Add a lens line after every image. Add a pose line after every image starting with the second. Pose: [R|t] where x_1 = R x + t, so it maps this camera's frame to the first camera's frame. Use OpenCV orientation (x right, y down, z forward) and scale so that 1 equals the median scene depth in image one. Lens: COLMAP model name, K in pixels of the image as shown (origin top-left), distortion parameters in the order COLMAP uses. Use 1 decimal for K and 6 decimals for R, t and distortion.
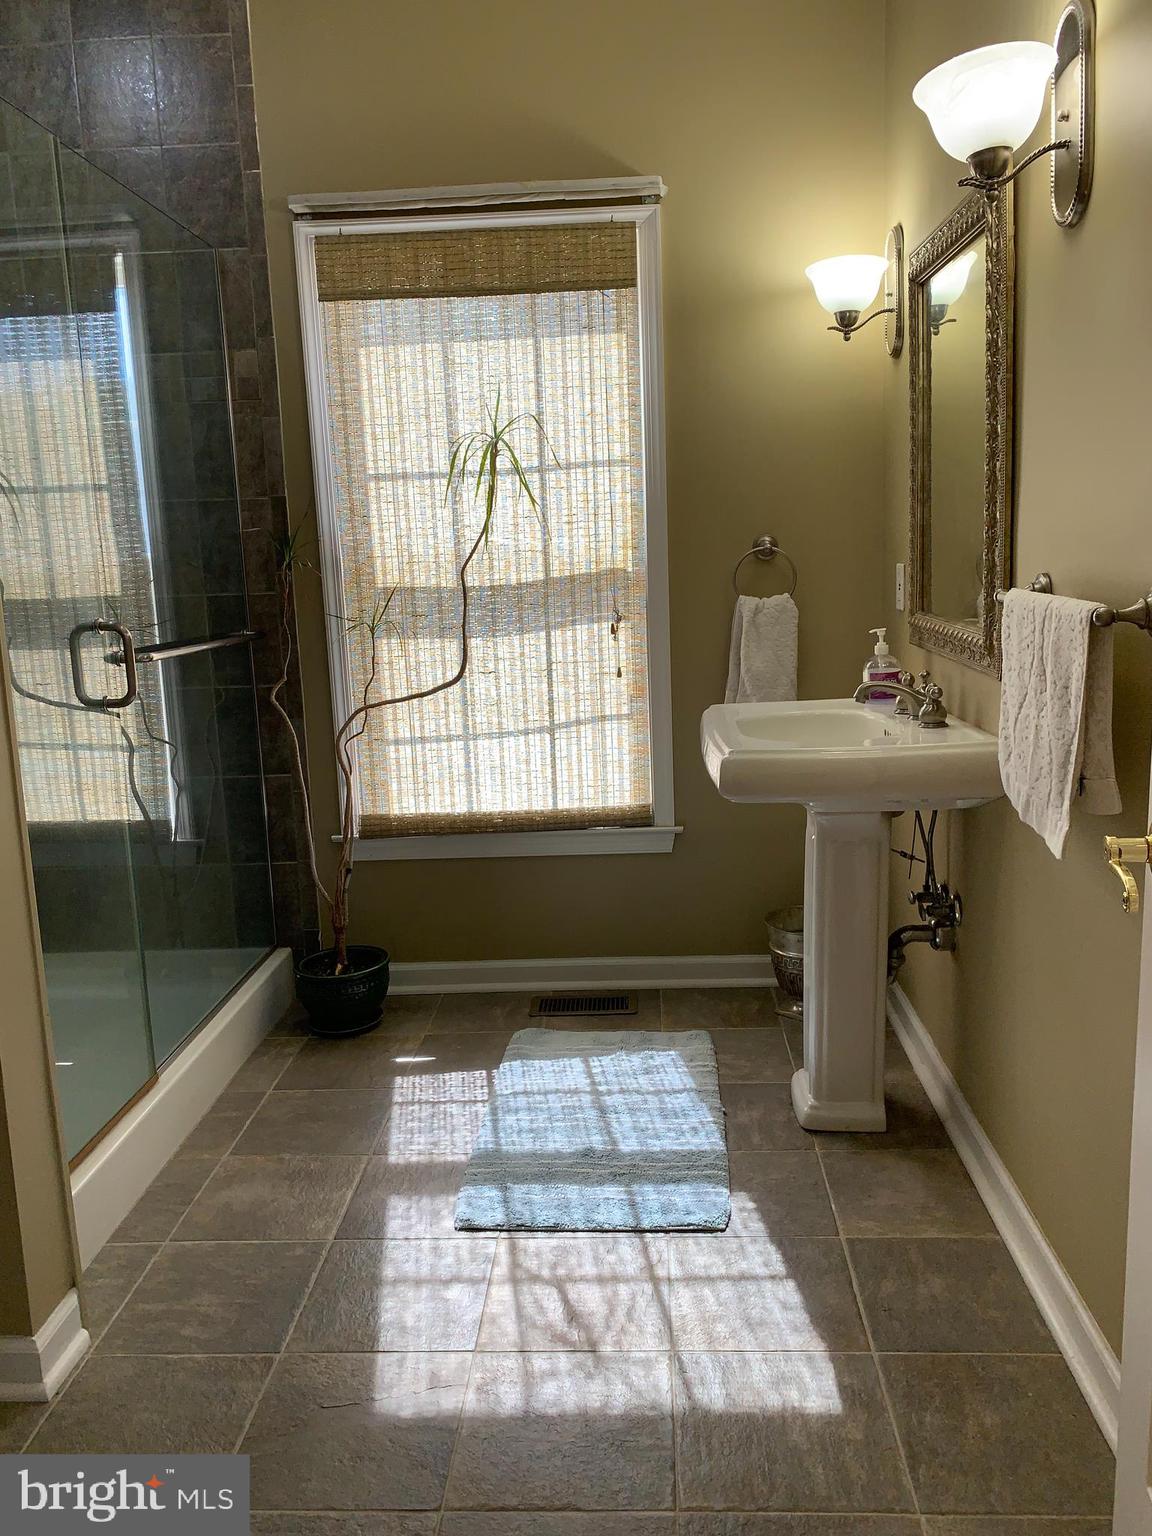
lens RADIAL K [[1164.3, 0, 577.7], [0, 1164.3, 765.3], [0, 0, 1]] dist [0.008932, 0.004913]
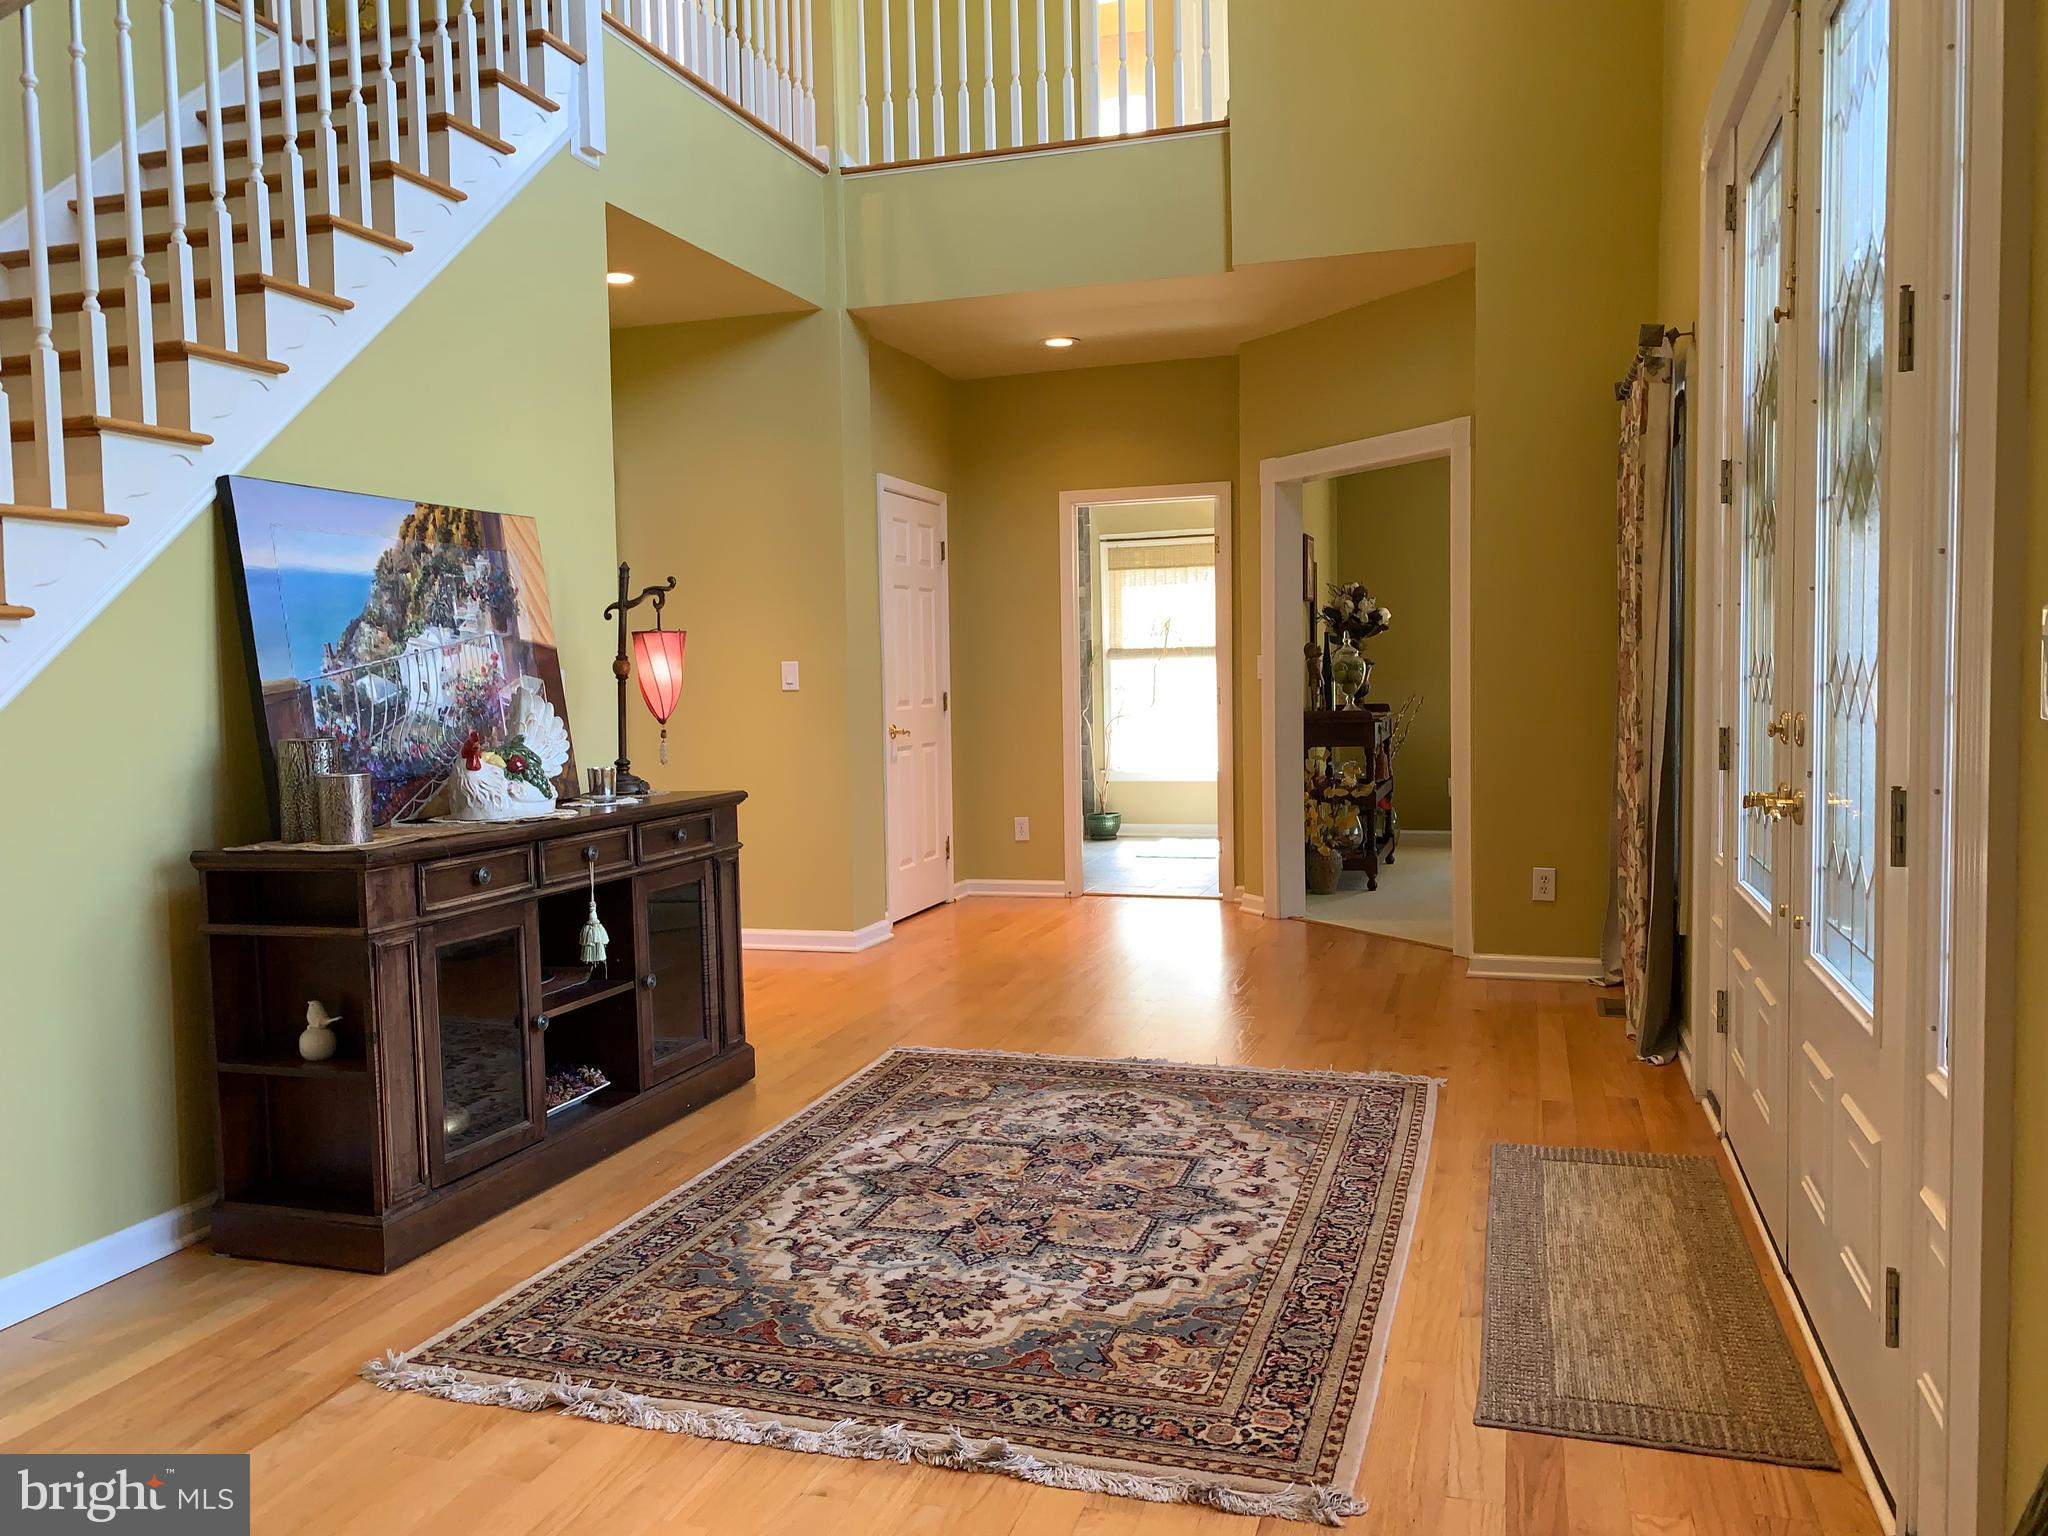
lens RADIAL K [[1552.4, 0, 1028.7], [0, 1552.4, 766.4], [0, 0, 1]] dist [0.008932, 0.004913]
pose [[0.966683, 0.029622, -0.254258, 0.550887], [-0.055550, 0.993887, -0.095406, 0.429940], [0.249878, 0.106352, 0.962419, -2.559965]]
